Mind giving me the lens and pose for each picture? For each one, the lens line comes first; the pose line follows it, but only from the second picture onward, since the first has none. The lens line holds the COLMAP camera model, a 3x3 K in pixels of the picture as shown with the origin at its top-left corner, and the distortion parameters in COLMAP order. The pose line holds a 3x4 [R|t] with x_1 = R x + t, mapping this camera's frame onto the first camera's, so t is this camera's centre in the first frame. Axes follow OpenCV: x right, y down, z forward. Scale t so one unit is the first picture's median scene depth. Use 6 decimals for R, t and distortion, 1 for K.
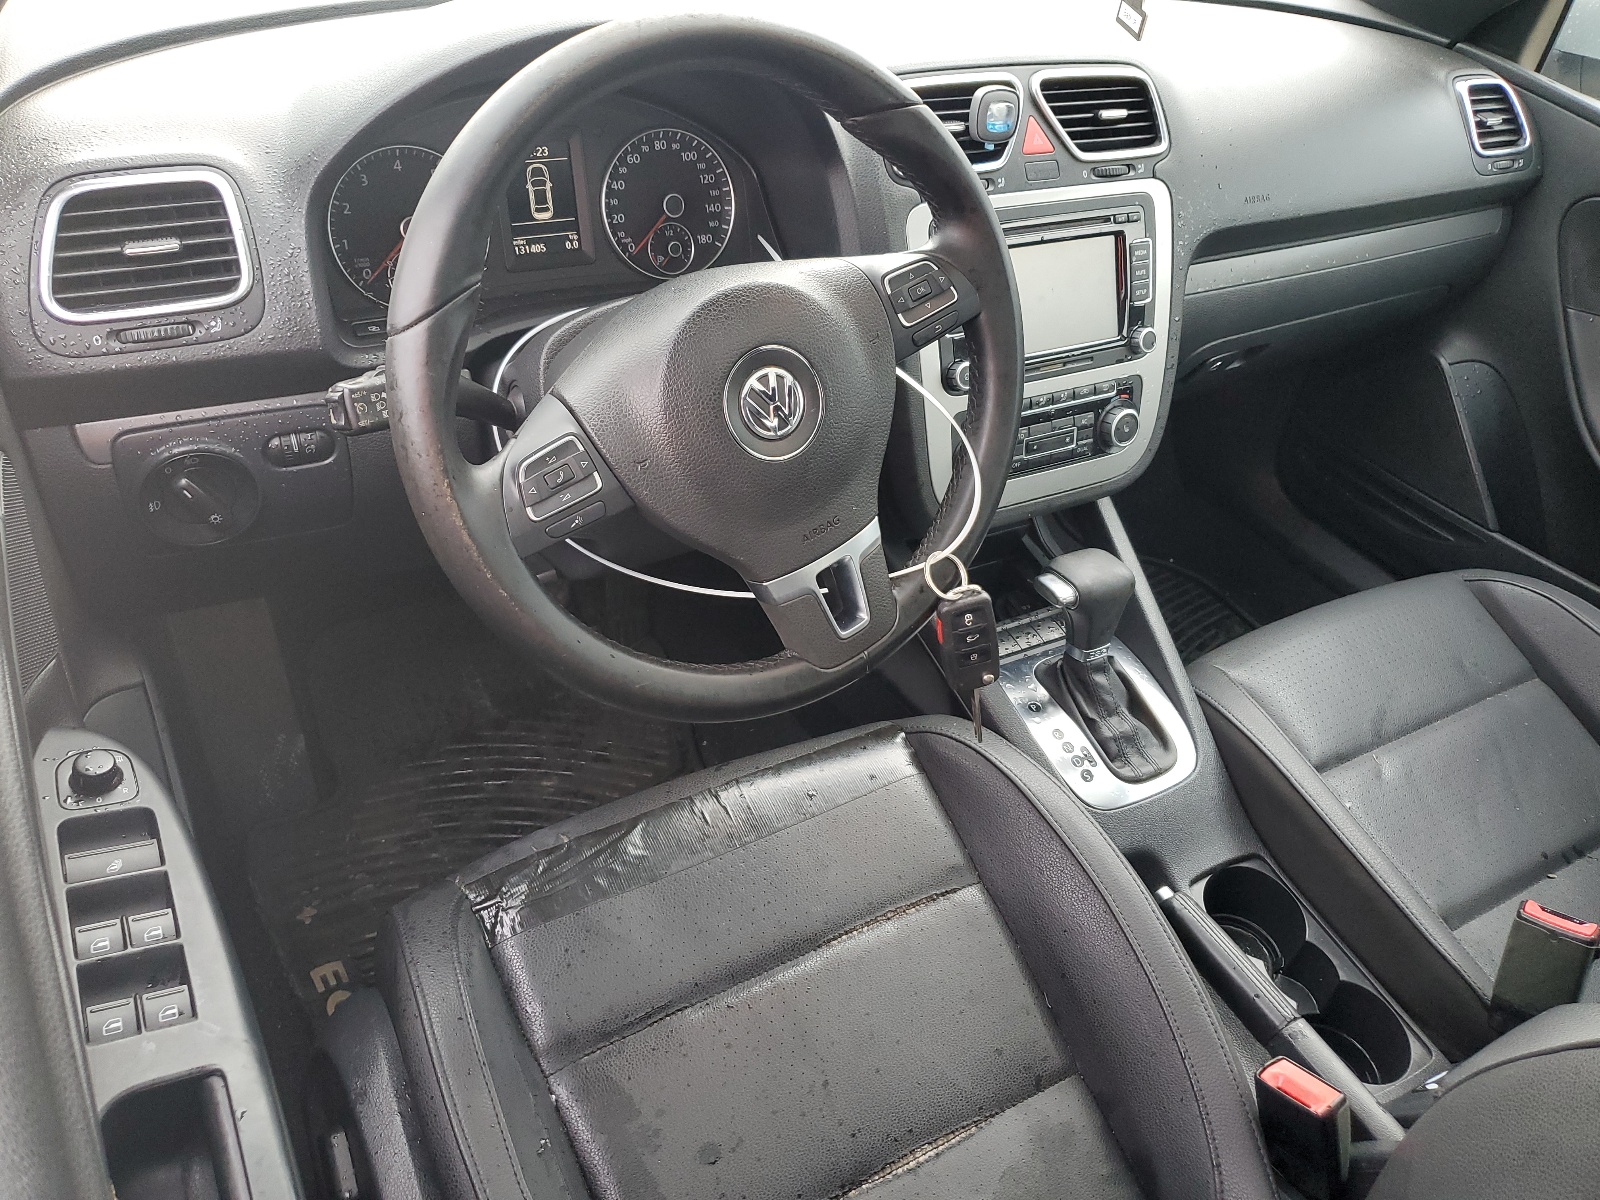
lens RADIAL K [[1192.6, 0, 790.6], [0, 1192.6, 602.9], [0, 0, 1]] dist [0.004404, 0.000489]
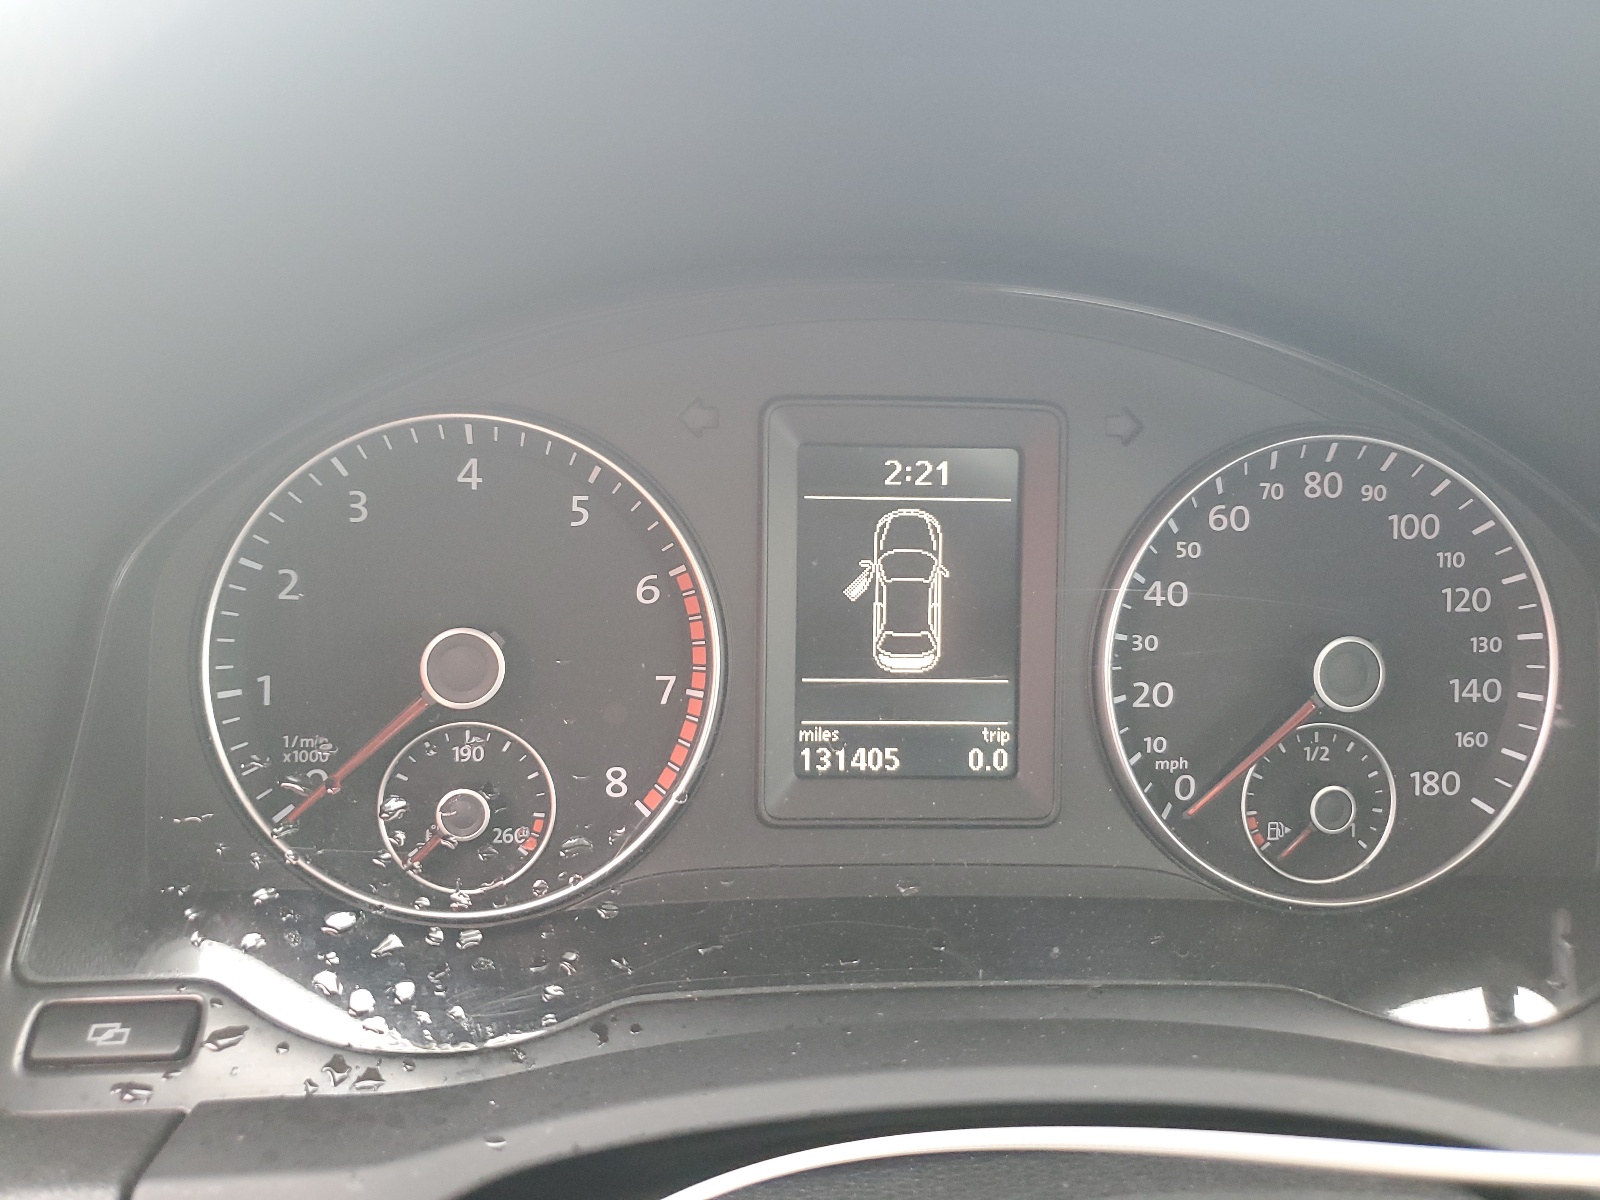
lens RADIAL K [[1192.6, 0, 793.7], [0, 1192.6, 596.1], [0, 0, 1]] dist [0.004404, 0.000489]
pose [[0.907465, 0.087041, -0.411012, -0.105042], [-0.217393, 0.934433, -0.282091, -0.240947], [0.359510, 0.345339, 0.866887, 0.696818]]
